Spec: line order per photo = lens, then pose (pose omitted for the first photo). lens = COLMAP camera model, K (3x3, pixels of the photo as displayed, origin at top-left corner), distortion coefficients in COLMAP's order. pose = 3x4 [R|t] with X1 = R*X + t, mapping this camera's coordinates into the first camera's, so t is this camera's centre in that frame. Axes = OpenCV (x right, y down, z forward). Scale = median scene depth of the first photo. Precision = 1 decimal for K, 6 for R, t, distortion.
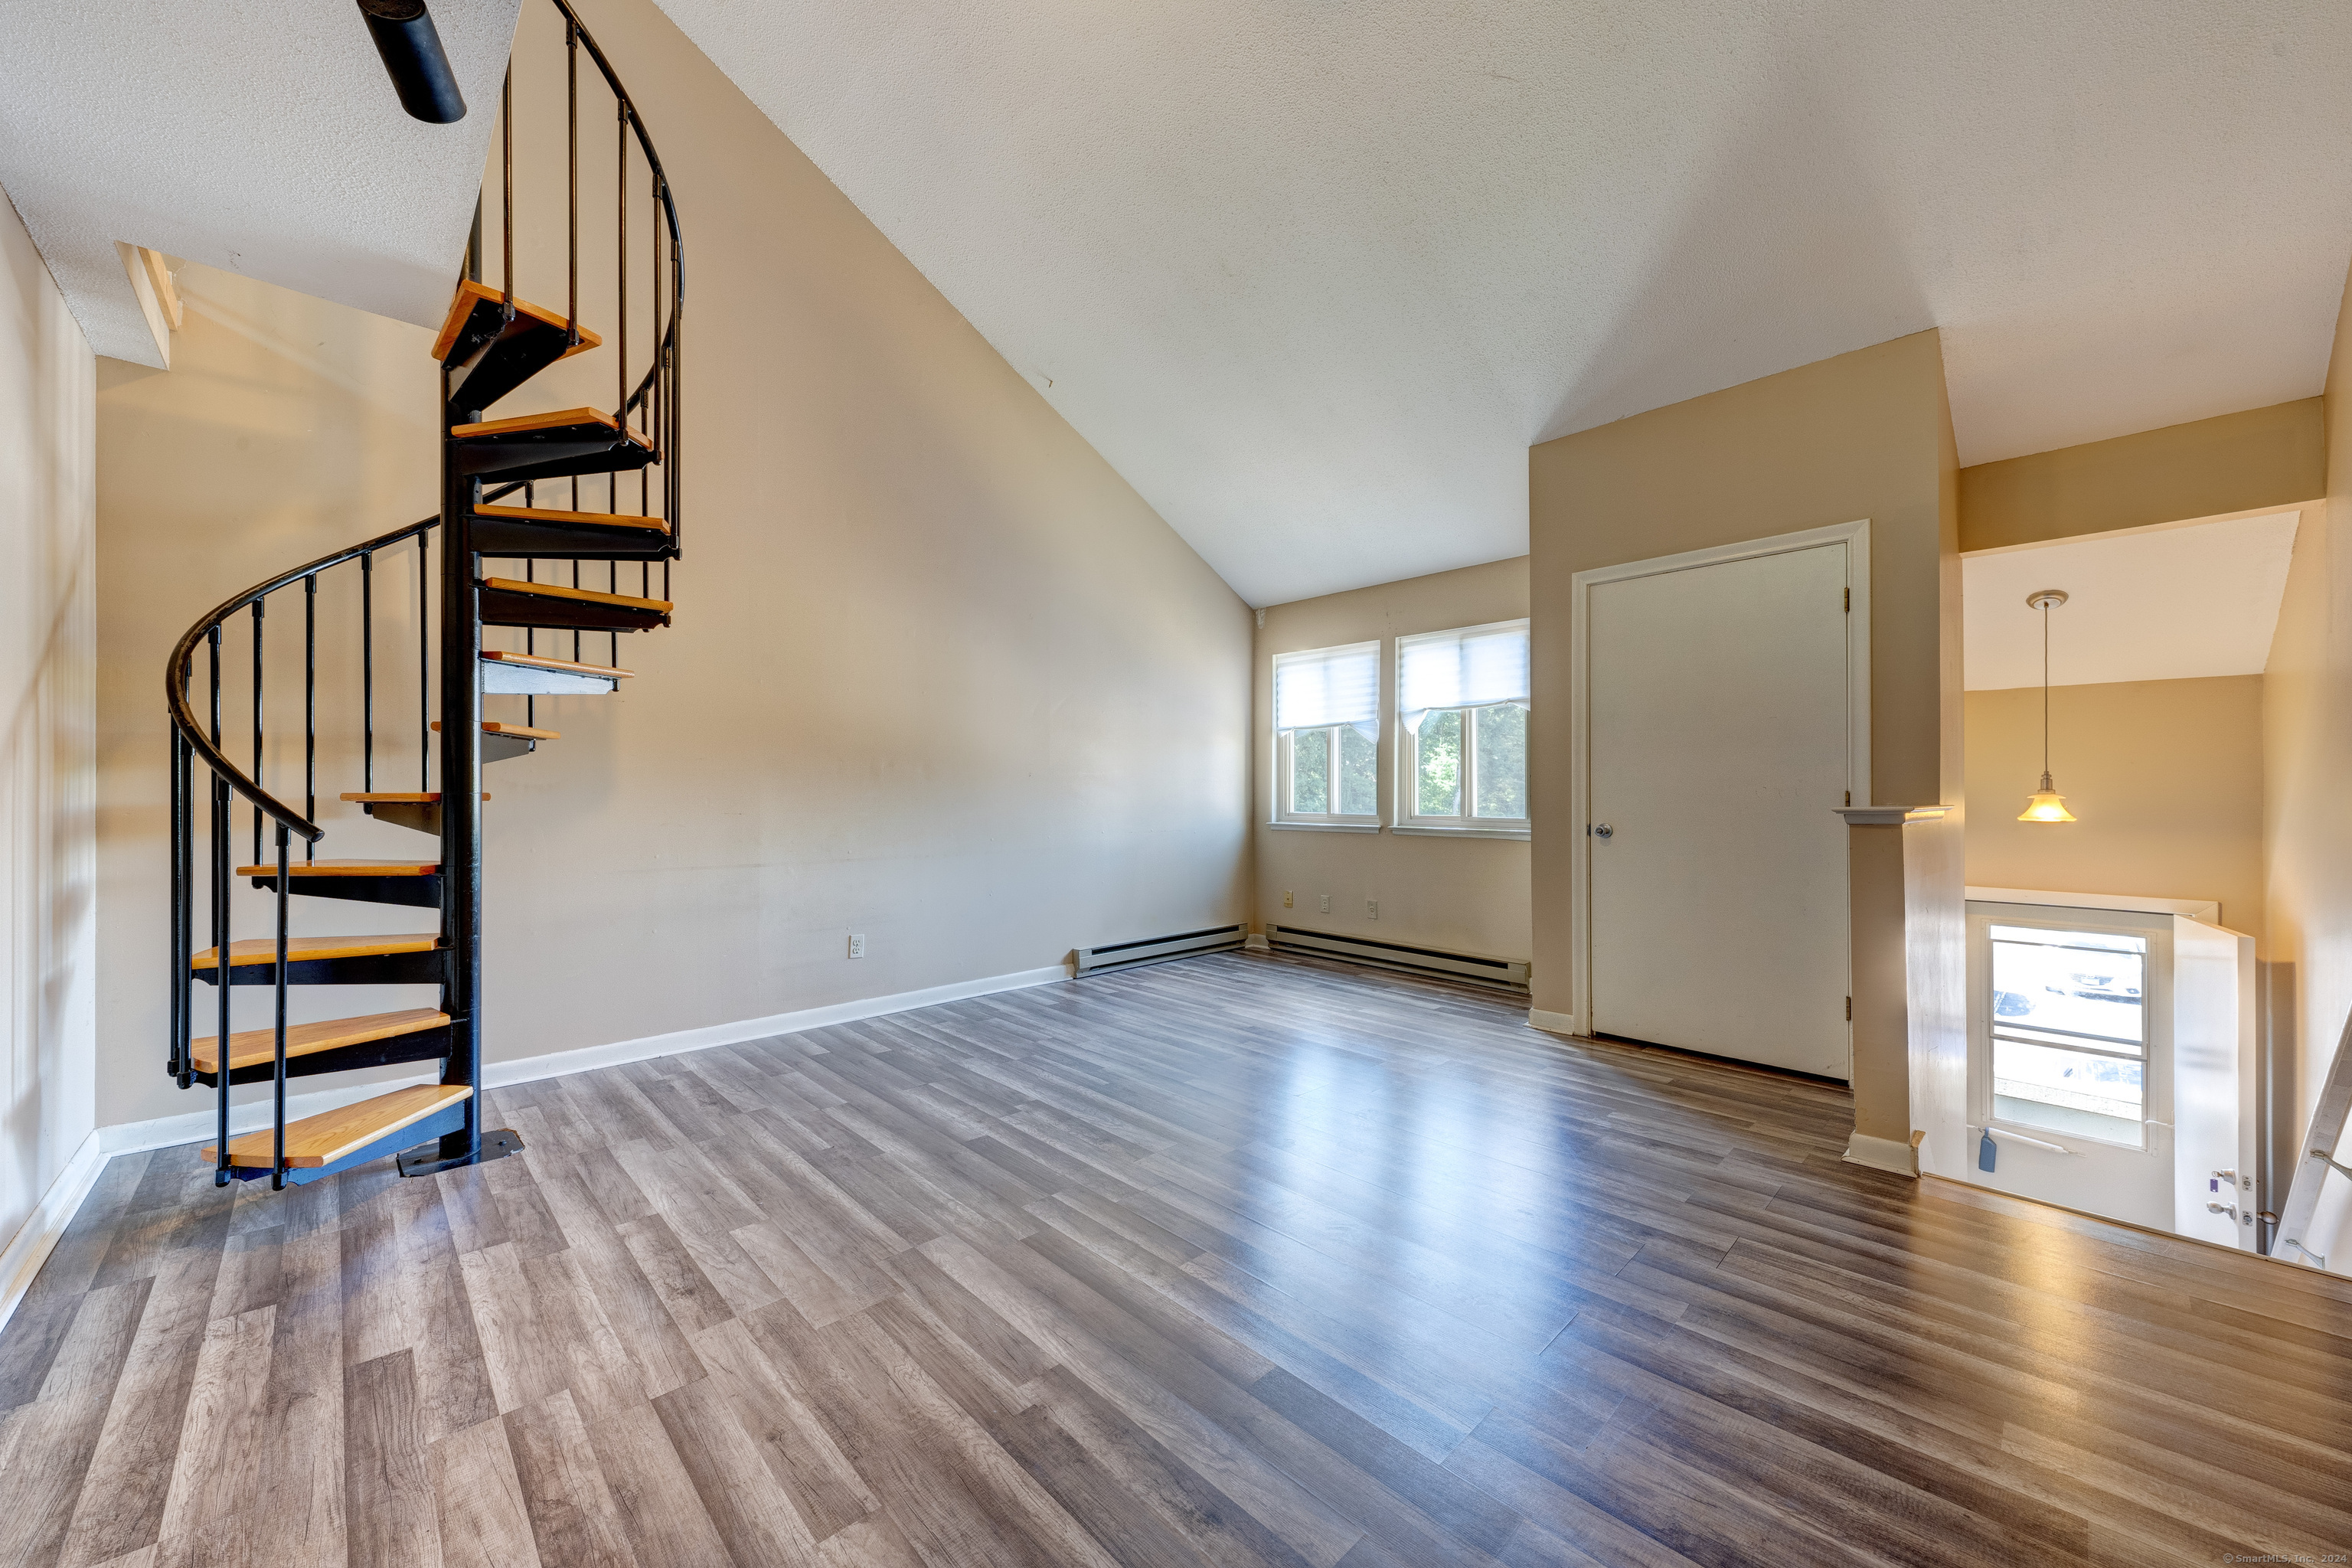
lens RADIAL K [[884.9, 0, 1206.2], [0, 884.9, 762.1], [0, 0, 1]] dist [0.003347, -0.000497]
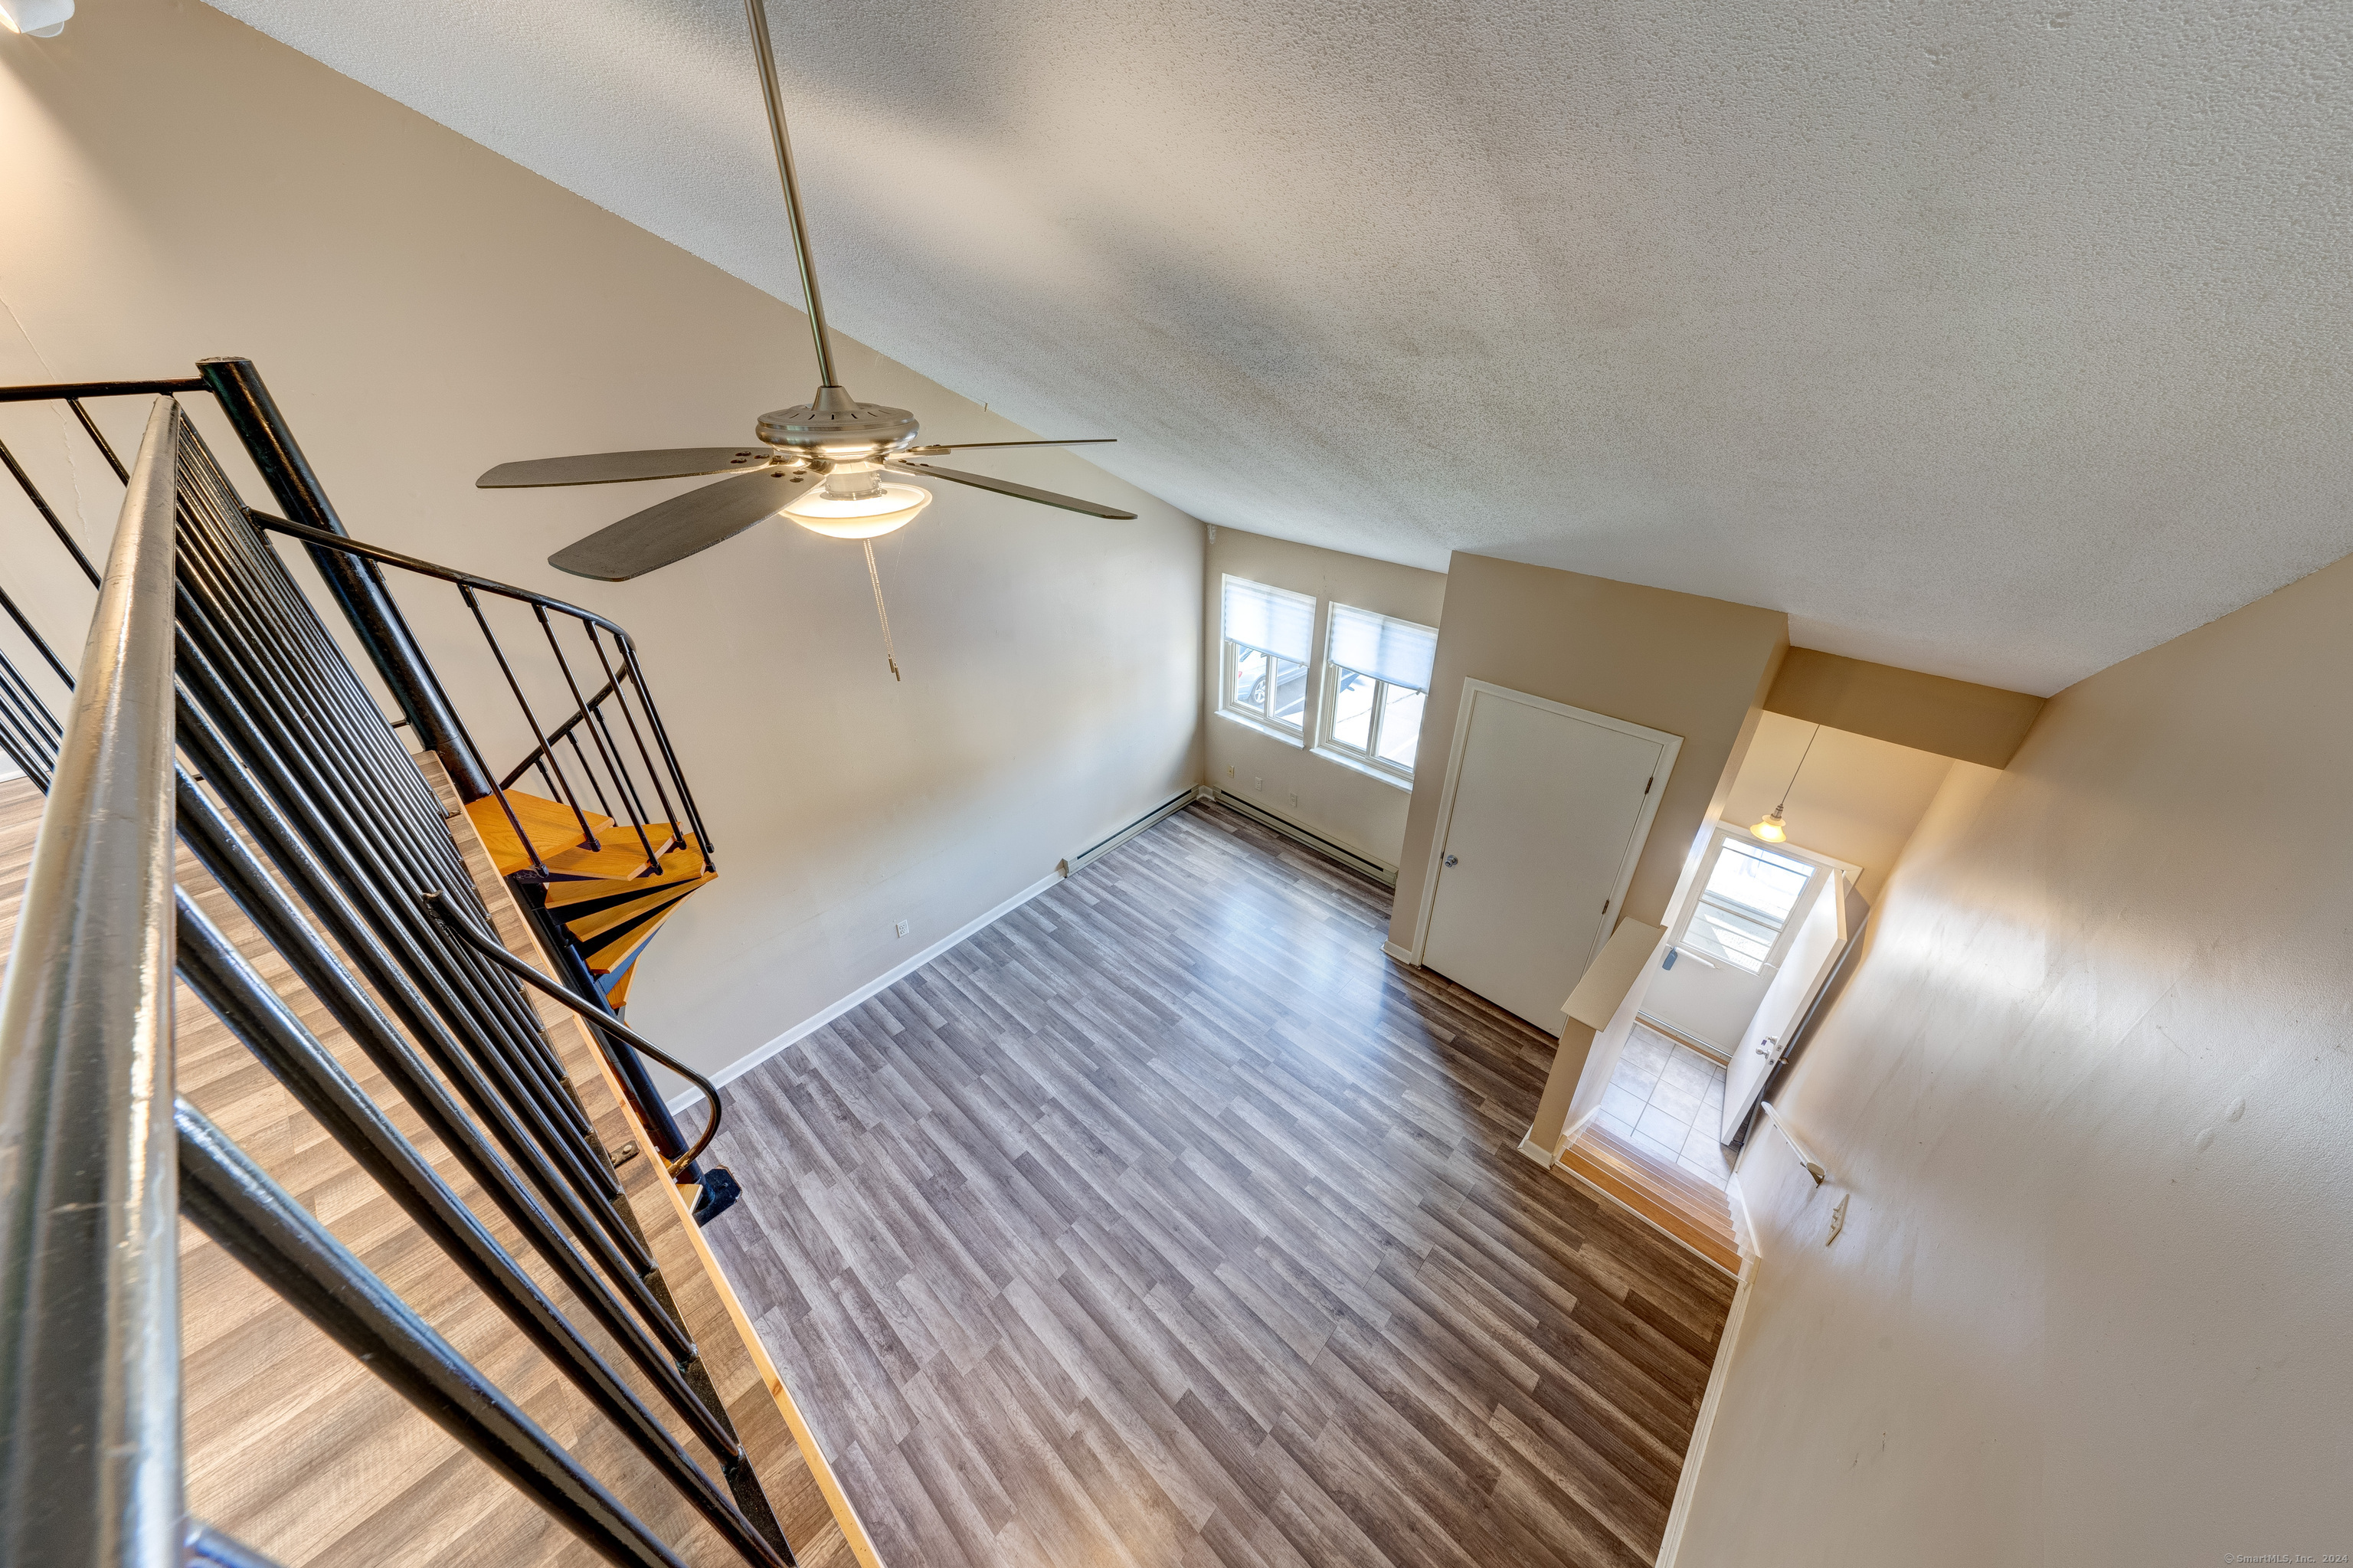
lens RADIAL K [[788.8, 0, 1242.2], [0, 788.8, 787.5], [0, 0, 1]] dist [0.014756, -0.001702]
pose [[0.996697, -0.010681, 0.080501, 0.044896], [-0.033322, 0.850222, 0.525369, -1.005023], [-0.074055, -0.526316, 0.847058, 0.075531]]
